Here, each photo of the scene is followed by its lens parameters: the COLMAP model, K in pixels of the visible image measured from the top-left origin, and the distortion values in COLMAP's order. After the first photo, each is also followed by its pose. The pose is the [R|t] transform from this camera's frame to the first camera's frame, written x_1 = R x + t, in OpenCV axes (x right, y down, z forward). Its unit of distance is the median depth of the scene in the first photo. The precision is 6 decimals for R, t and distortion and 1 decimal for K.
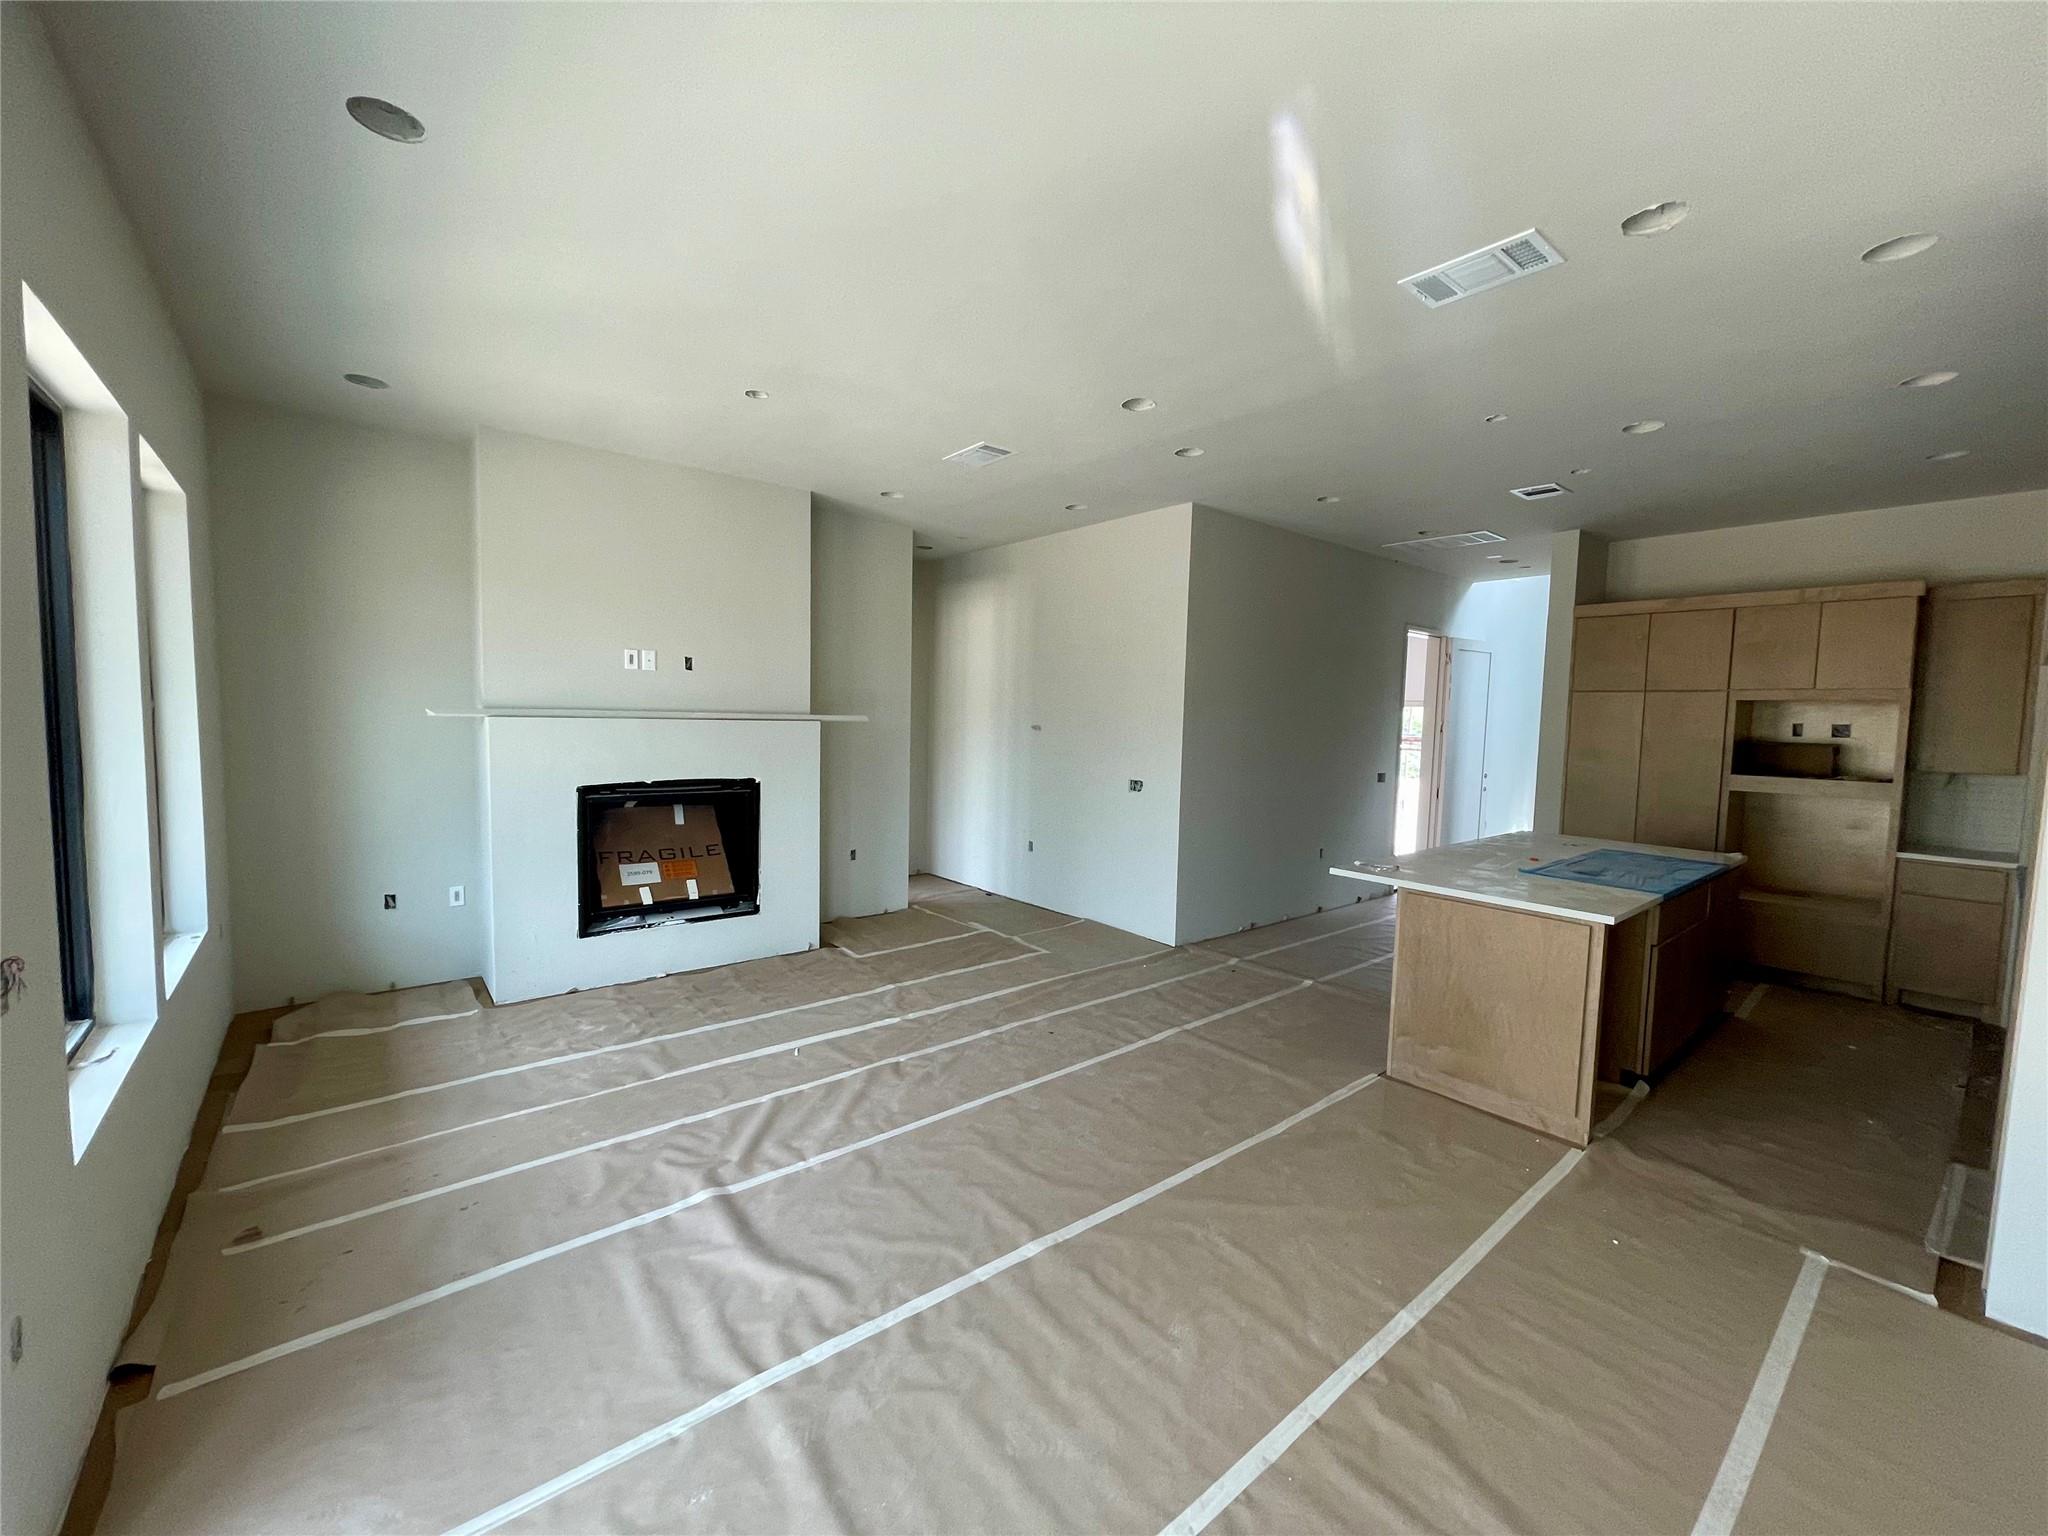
lens RADIAL K [[828.6, 0, 1027.6], [0, 828.6, 771.6], [0, 0, 1]] dist [-0.000275, 0.000225]
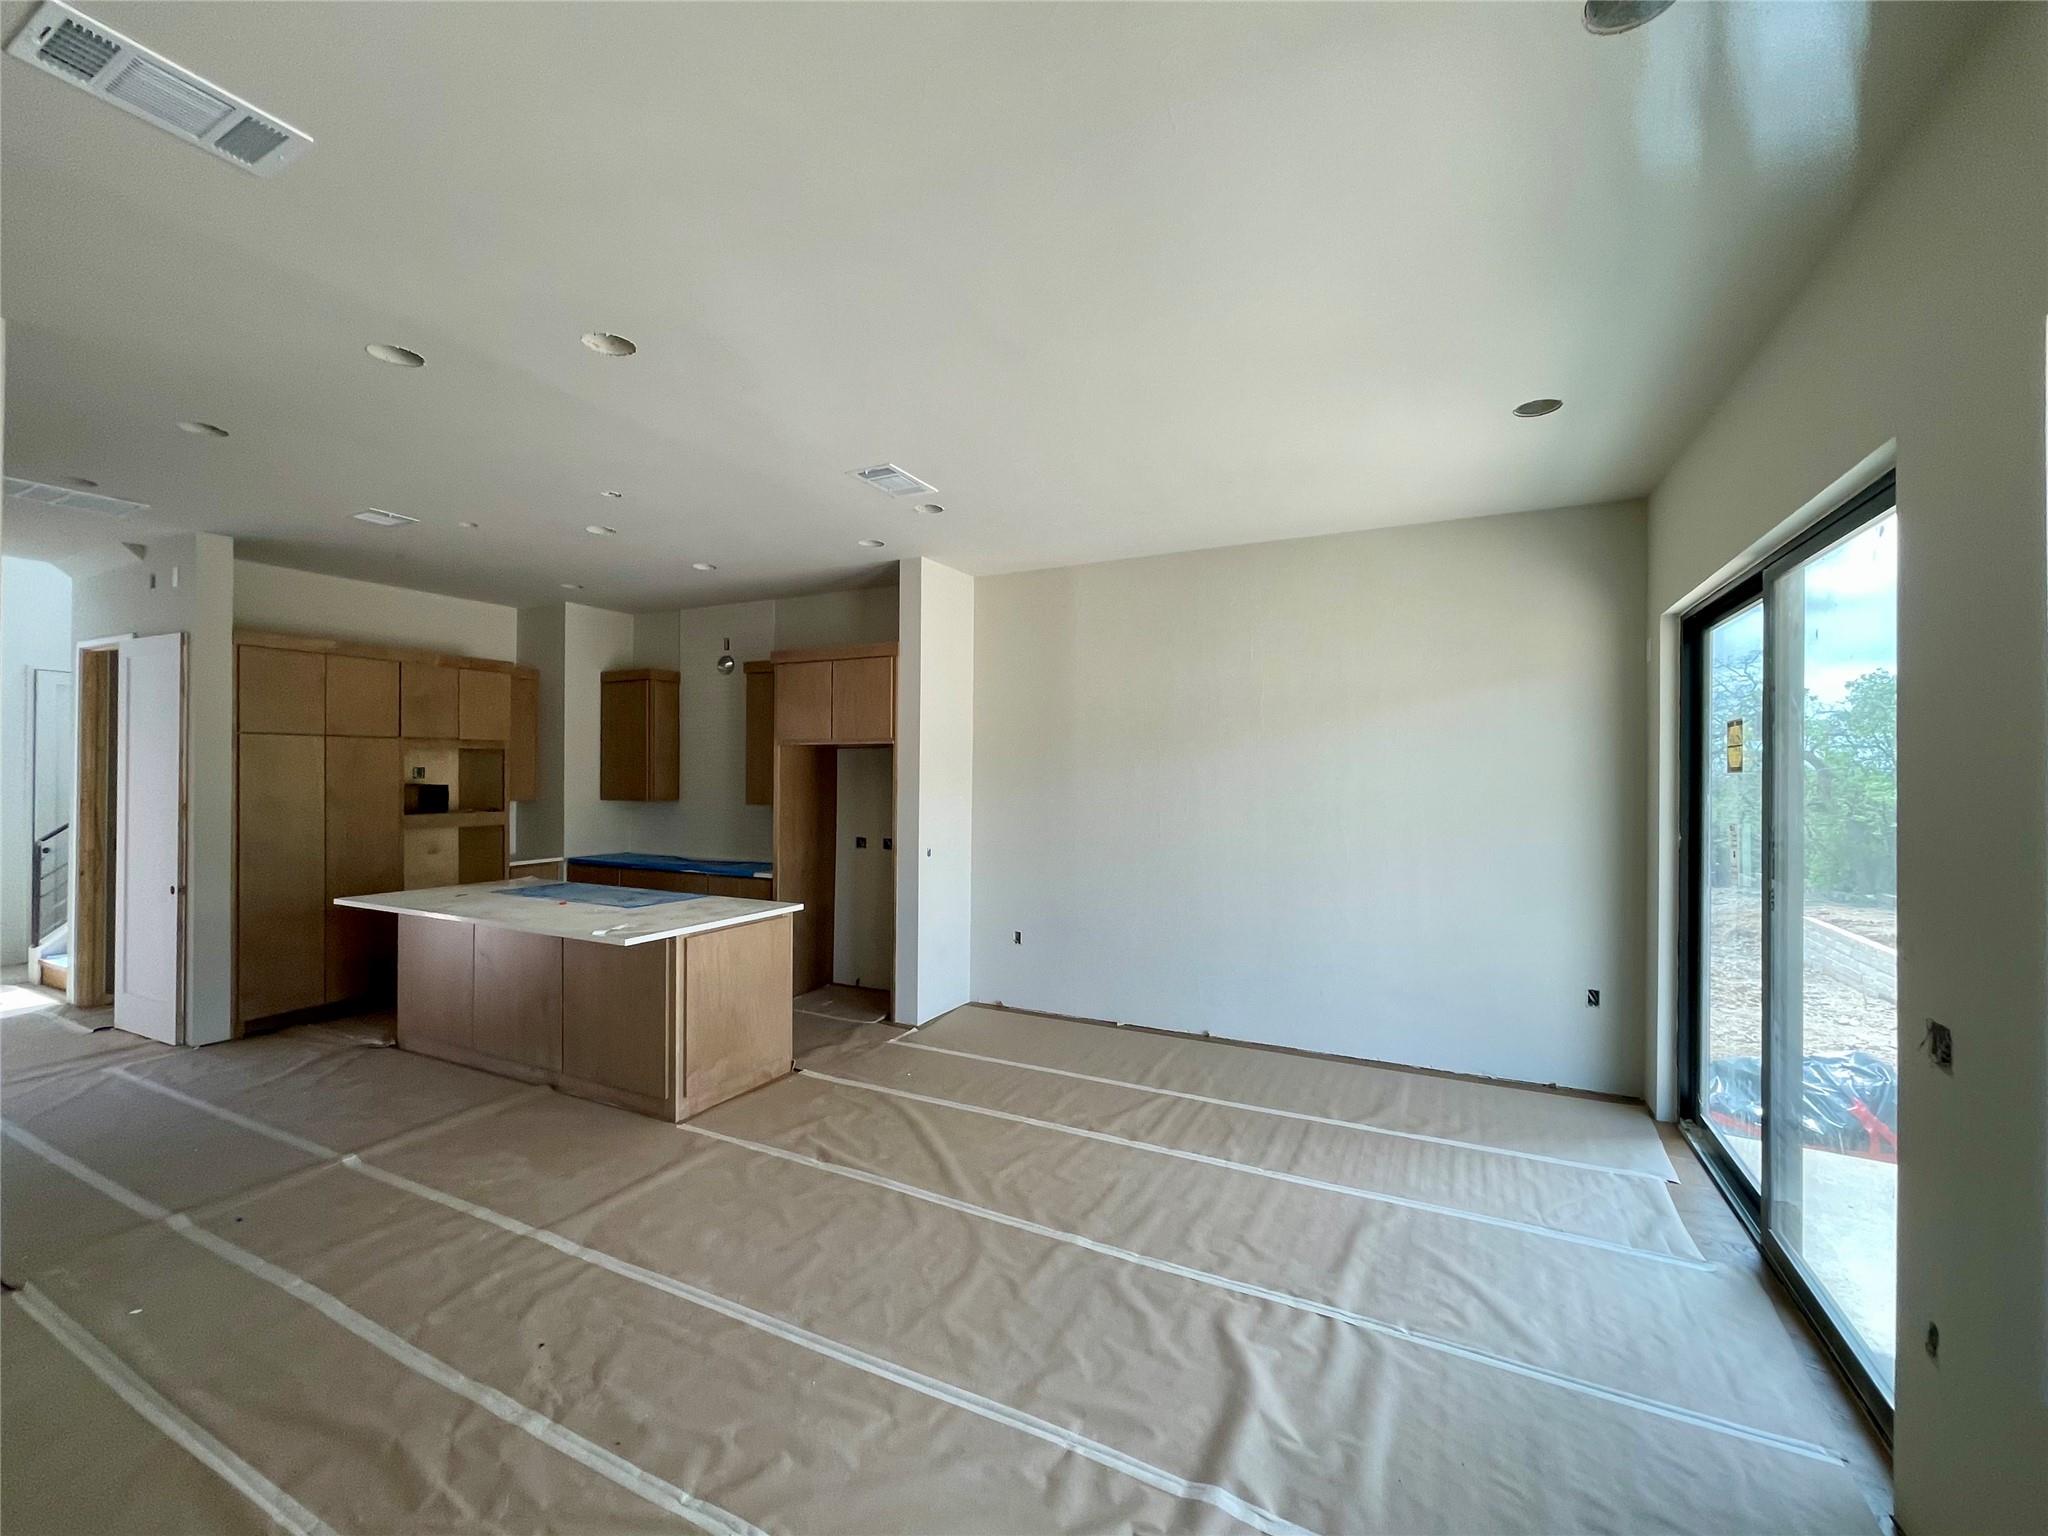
lens RADIAL K [[828.6, 0, 1027.6], [0, 828.6, 771.6], [0, 0, 1]] dist [-0.000275, 0.000225]
pose [[-0.393720, -0.022053, 0.918966, -0.939849], [0.050708, 0.997669, 0.045667, -0.127374], [-0.917831, 0.064579, -0.391684, 1.371115]]
